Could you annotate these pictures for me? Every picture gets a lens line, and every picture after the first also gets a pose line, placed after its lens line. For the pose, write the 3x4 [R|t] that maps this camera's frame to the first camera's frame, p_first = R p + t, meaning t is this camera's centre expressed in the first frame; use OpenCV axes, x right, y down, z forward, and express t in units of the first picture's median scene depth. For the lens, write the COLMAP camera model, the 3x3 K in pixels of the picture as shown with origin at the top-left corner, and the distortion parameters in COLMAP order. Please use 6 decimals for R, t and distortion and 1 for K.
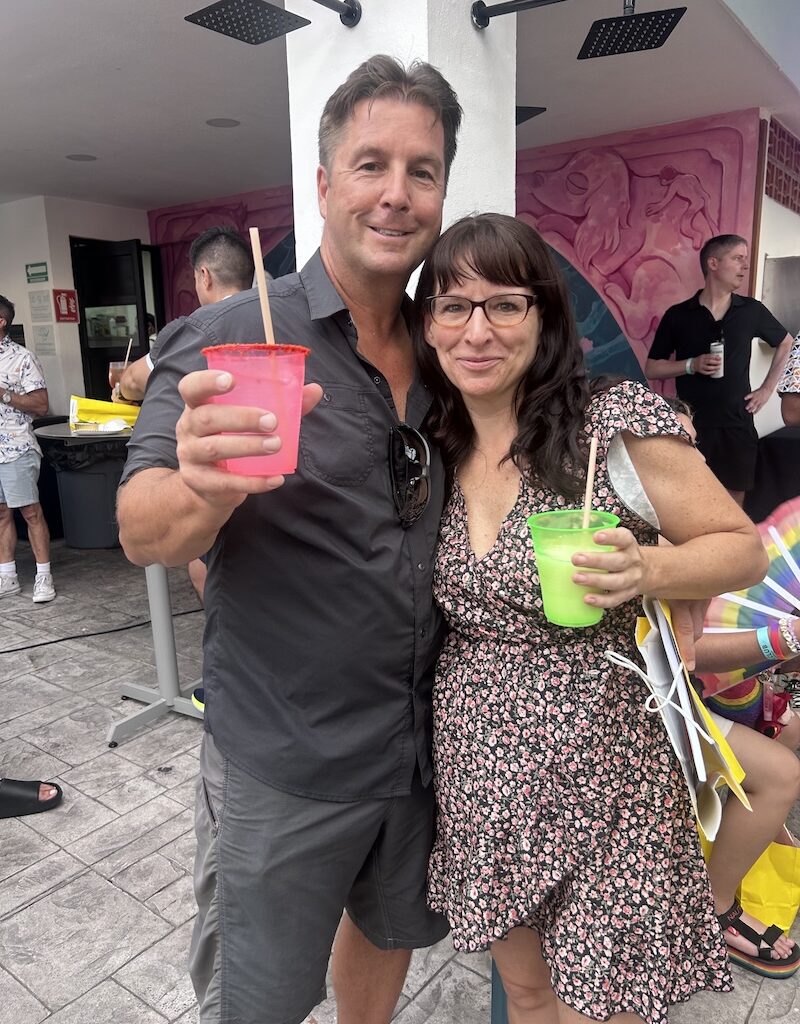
lens RADIAL K [[813.1, 0, 399.9], [0, 813.1, 512.7], [0, 0, 1]] dist [0.029417, -0.016824]
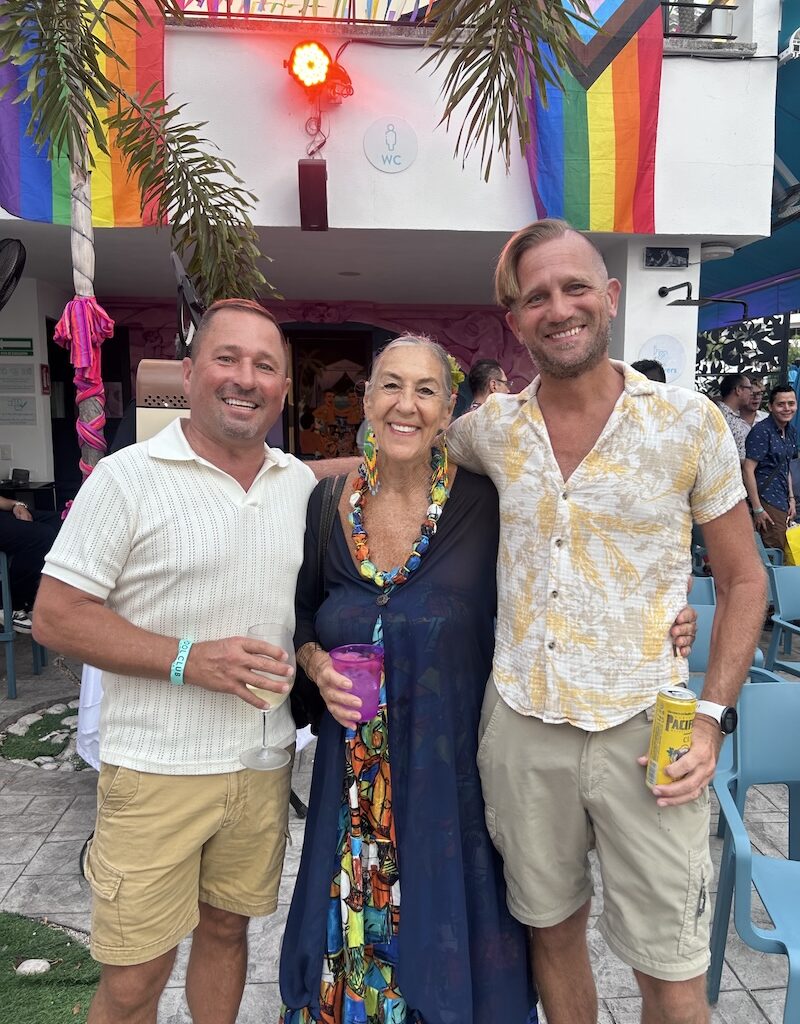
lens RADIAL K [[813.1, 0, 400.2], [0, 813.1, 512.1], [0, 0, 1]] dist [0.029417, -0.016824]
pose [[0.743207, -0.053279, 0.666937, -1.026446], [0.118116, 0.991616, -0.052407, 0.036665], [-0.658553, 0.117725, 0.743269, -0.095309]]
